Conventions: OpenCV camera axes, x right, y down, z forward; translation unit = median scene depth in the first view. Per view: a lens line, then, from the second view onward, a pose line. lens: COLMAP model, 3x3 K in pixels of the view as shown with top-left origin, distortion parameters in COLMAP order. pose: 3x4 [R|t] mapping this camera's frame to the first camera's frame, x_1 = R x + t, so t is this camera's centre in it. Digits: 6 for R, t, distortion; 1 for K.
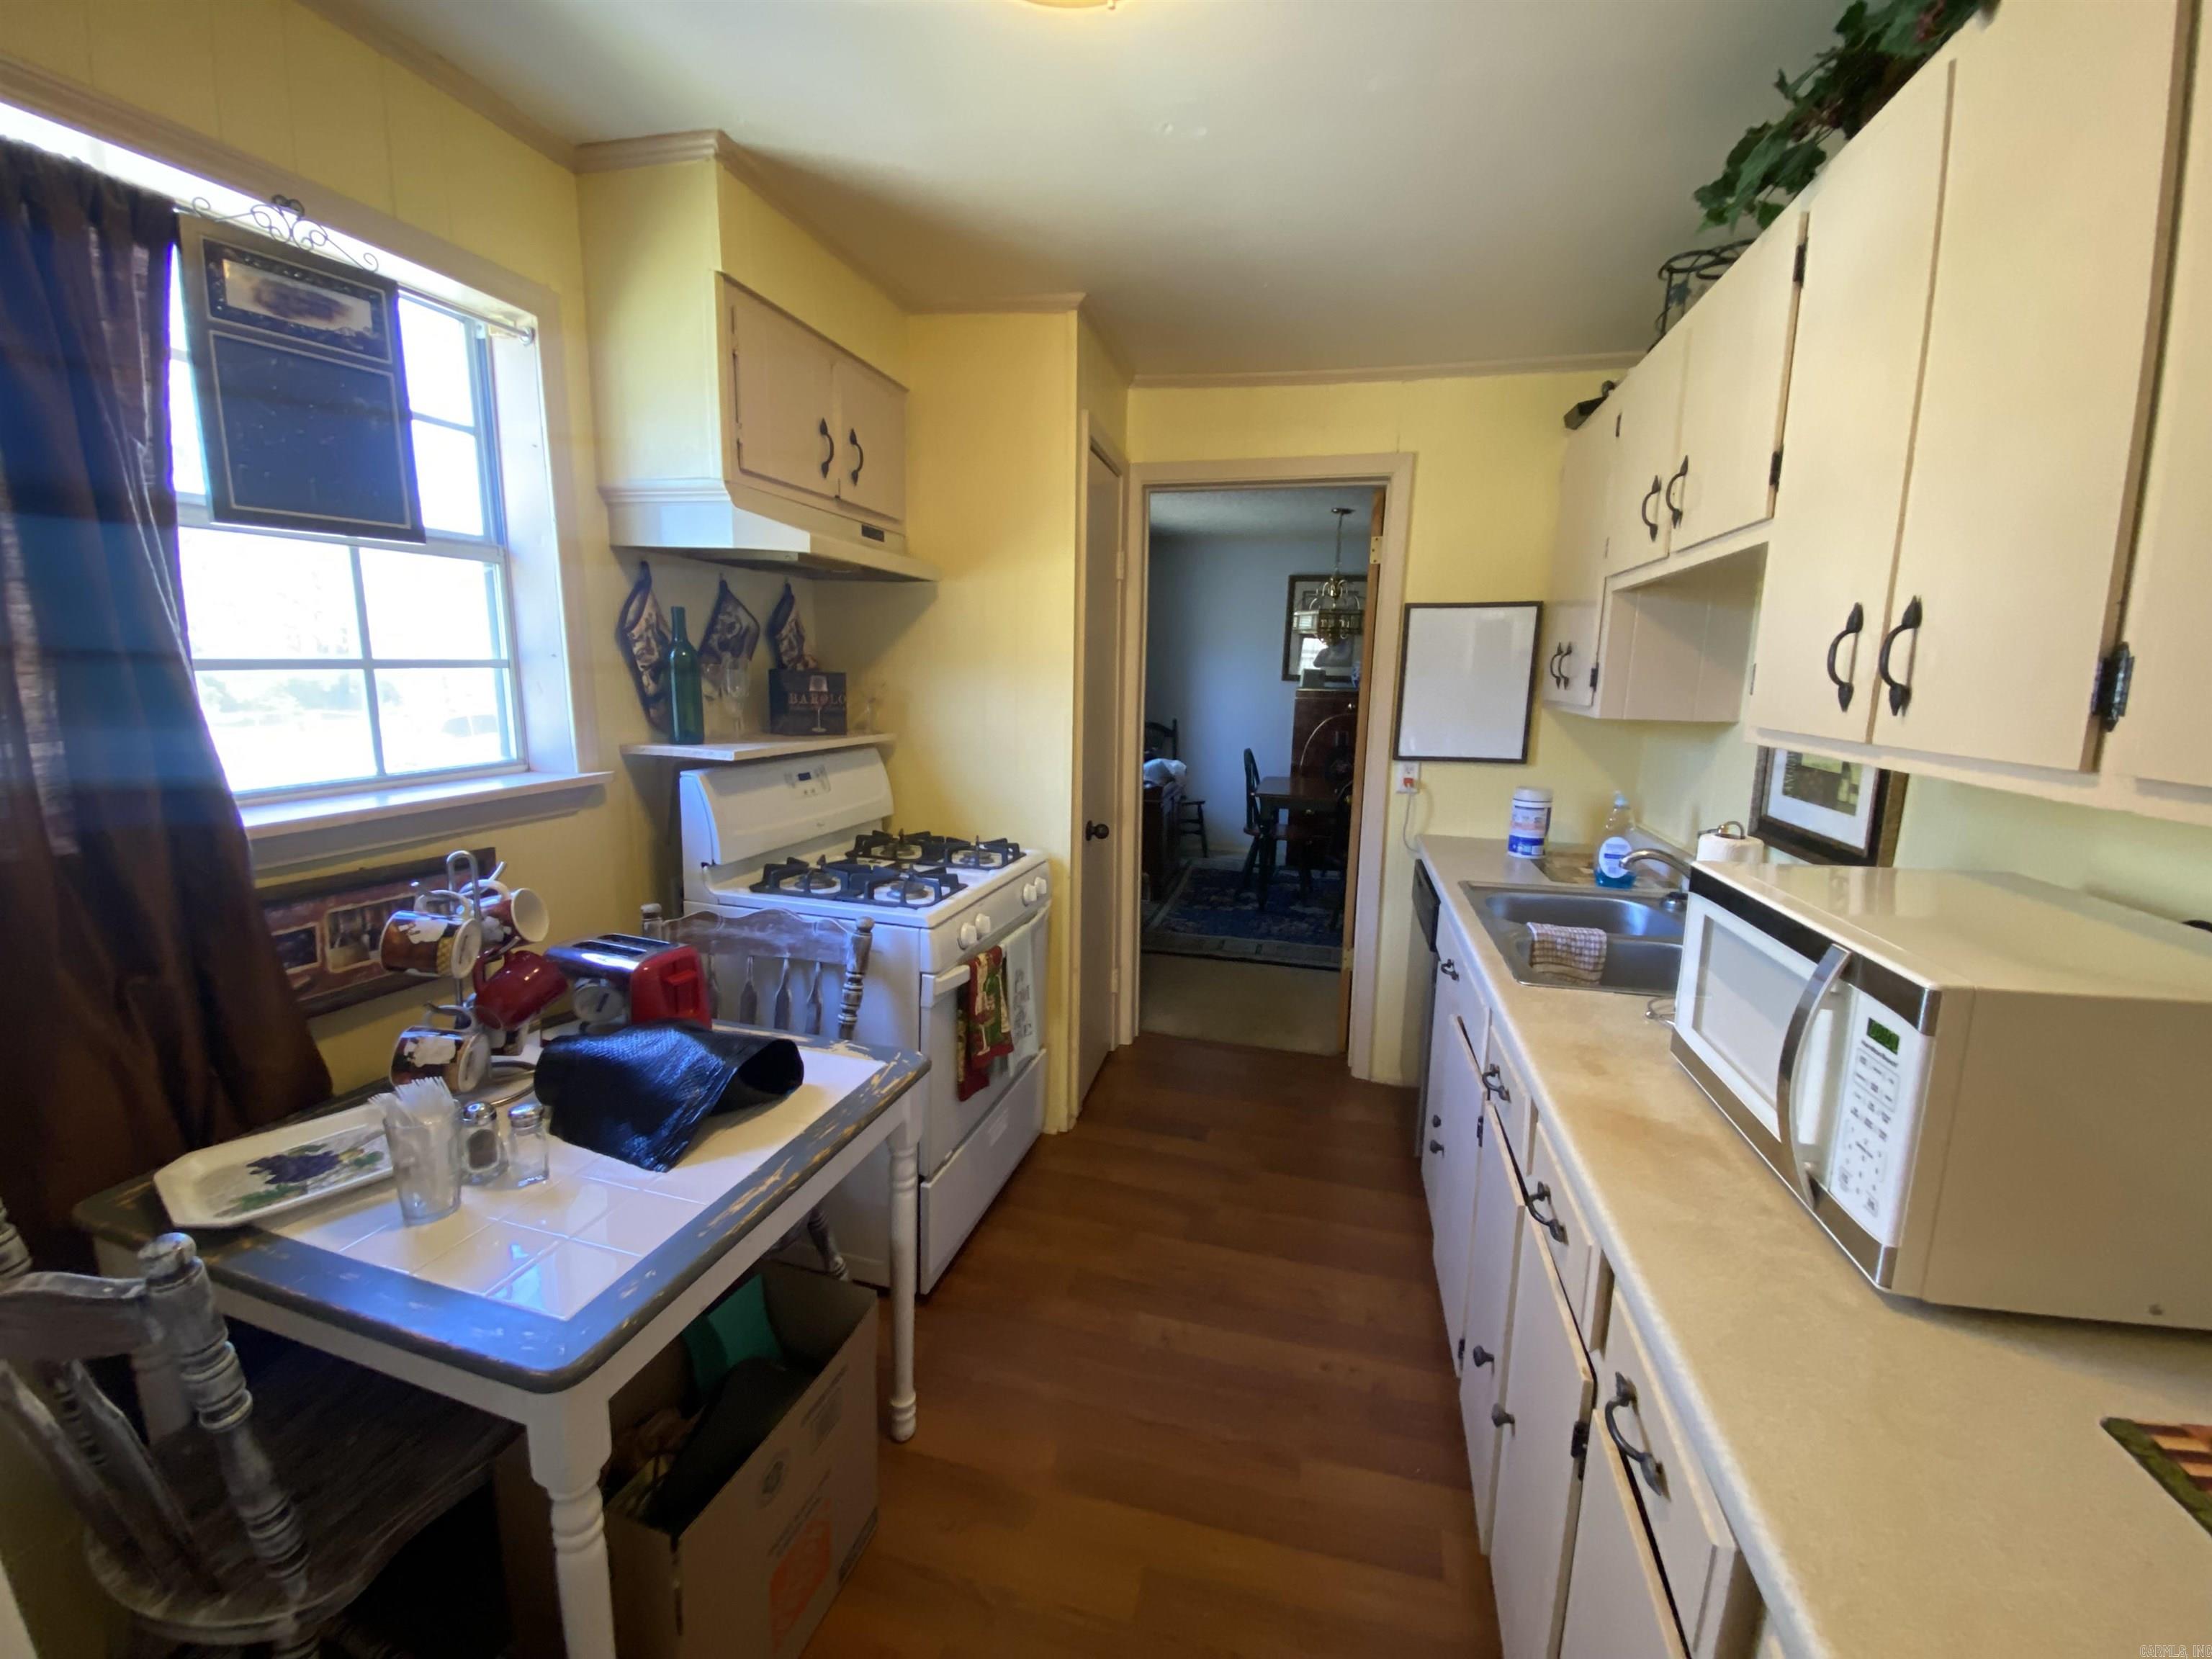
lens RADIAL K [[907.9, 0, 1093.0], [0, 907.9, 859.1], [0, 0, 1]] dist [0.008270, -0.014344]
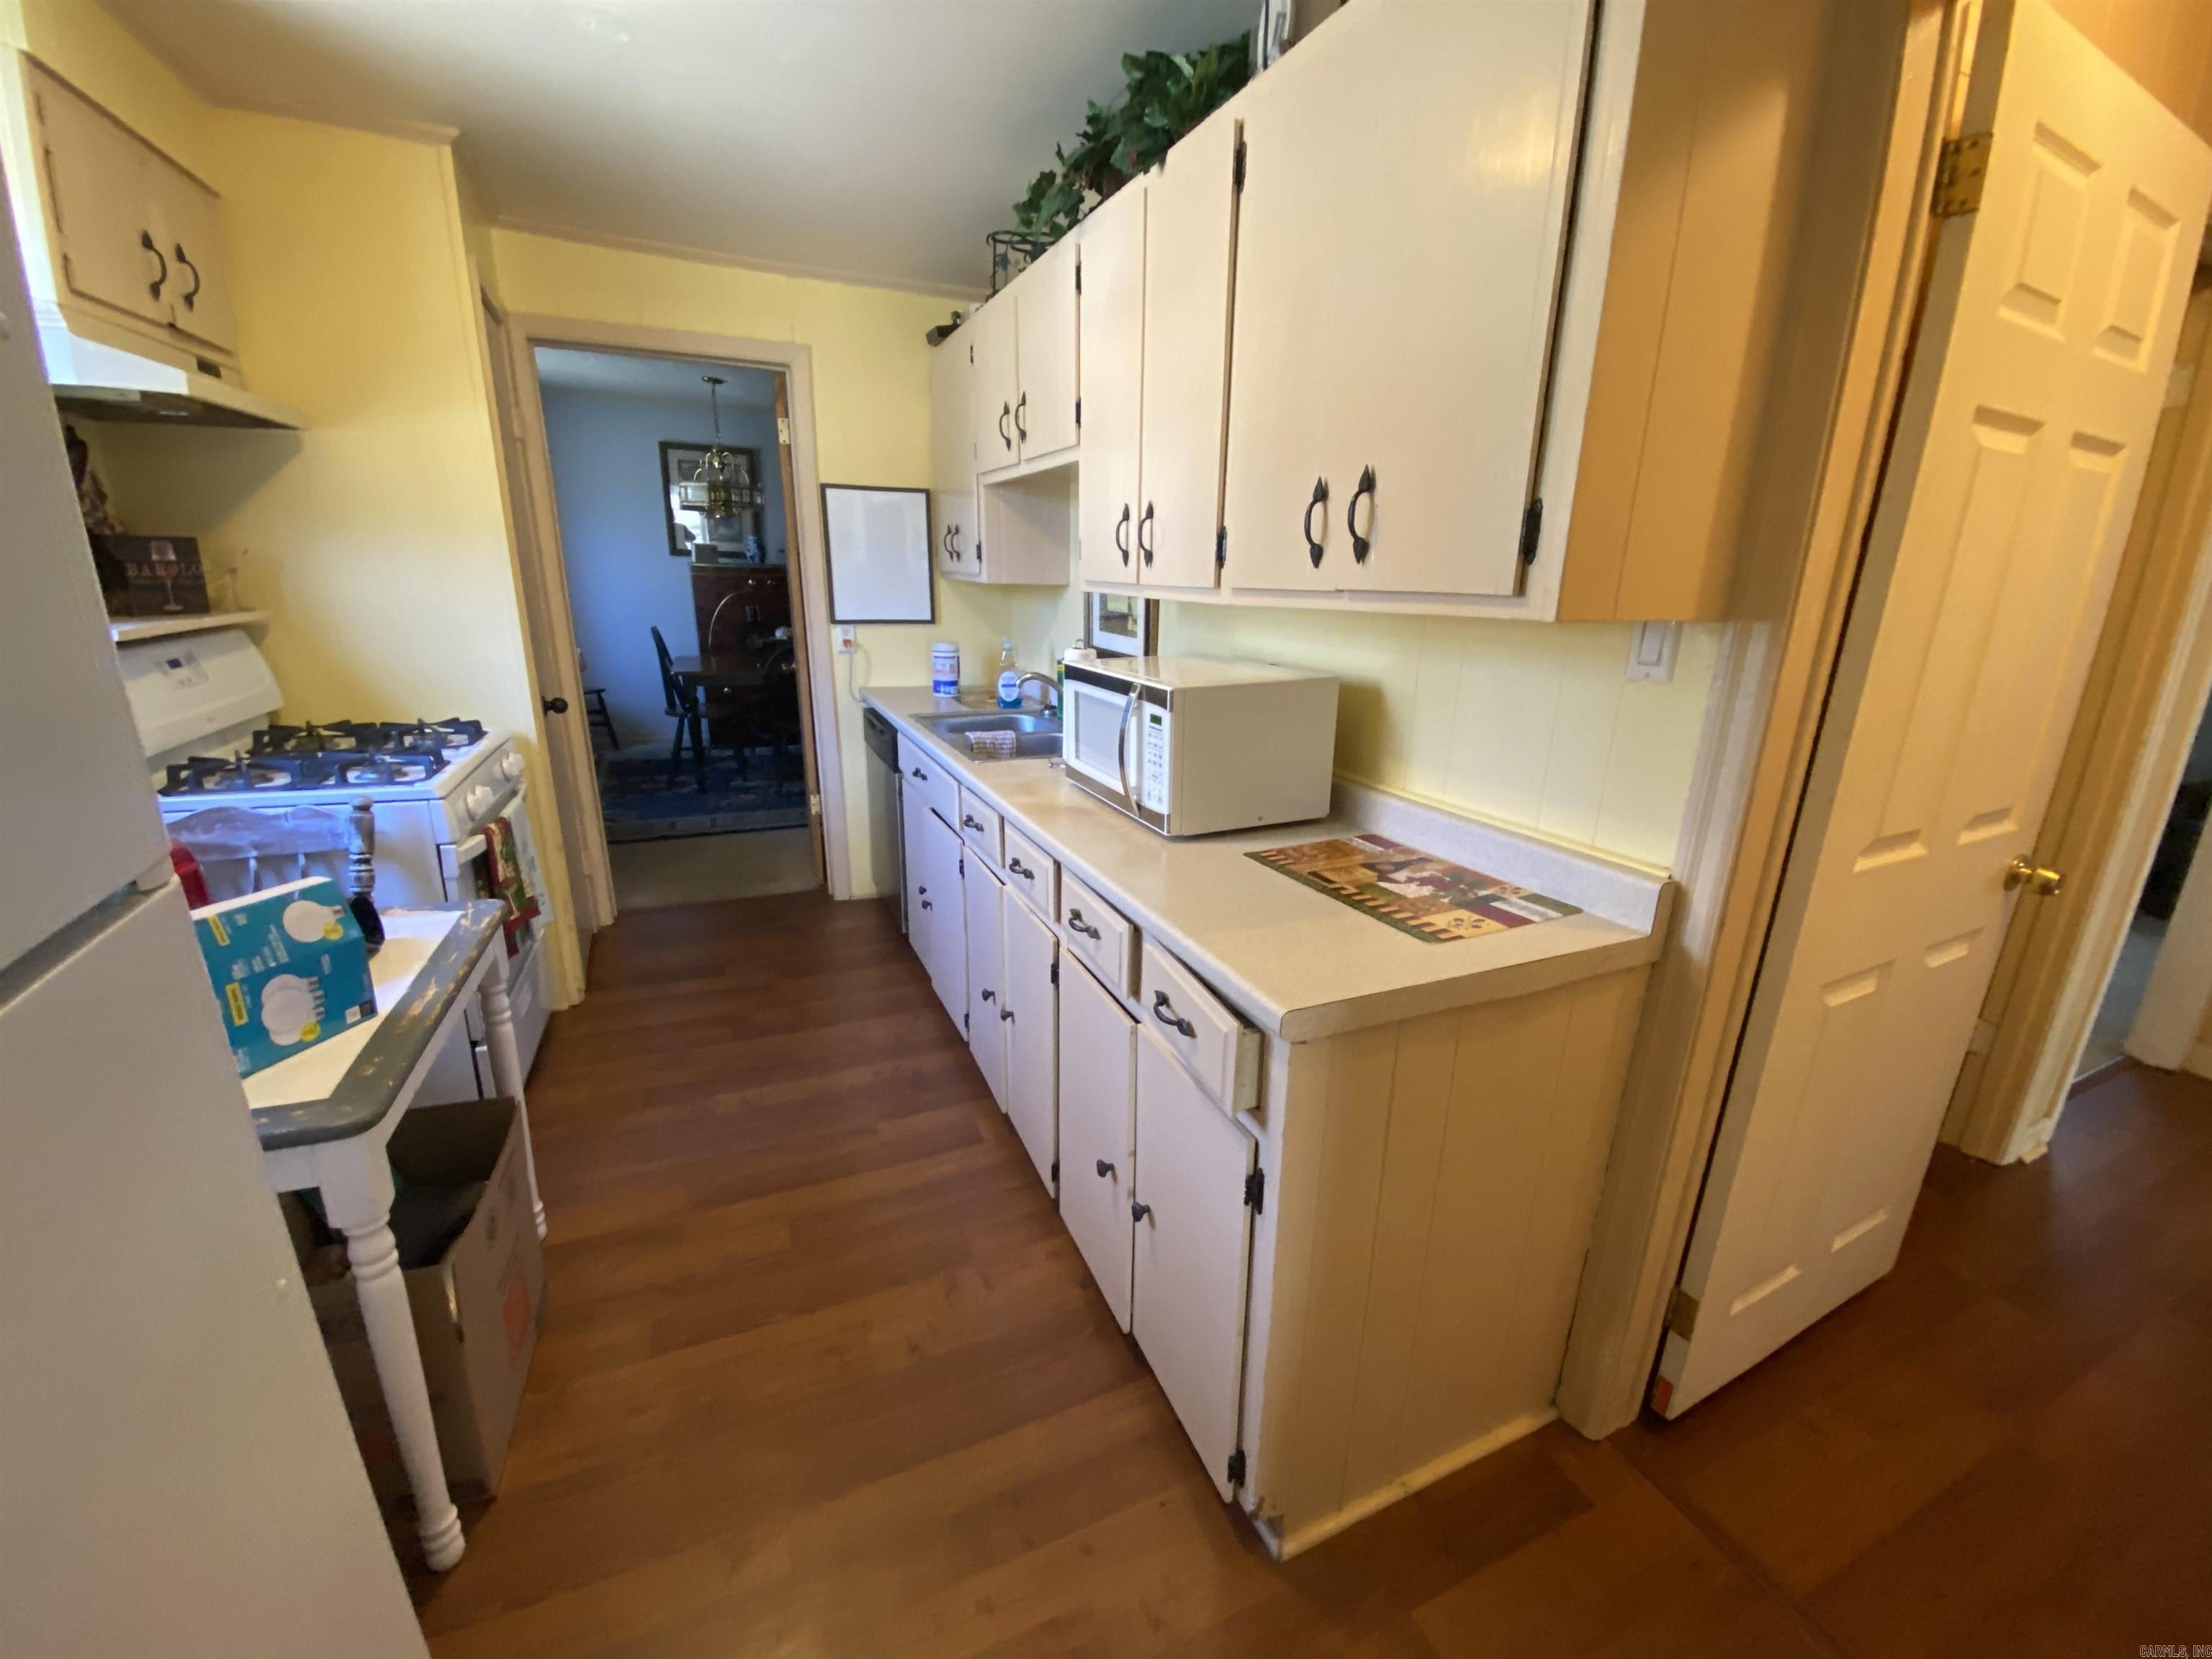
lens RADIAL K [[907.9, 0, 1091.1], [0, 907.9, 847.8], [0, 0, 1]] dist [0.008270, -0.014344]
pose [[0.799865, -0.174036, 0.574393, -0.157856], [0.109206, 0.983262, 0.145845, 0.051173], [-0.590161, -0.053929, 0.805482, -0.193528]]
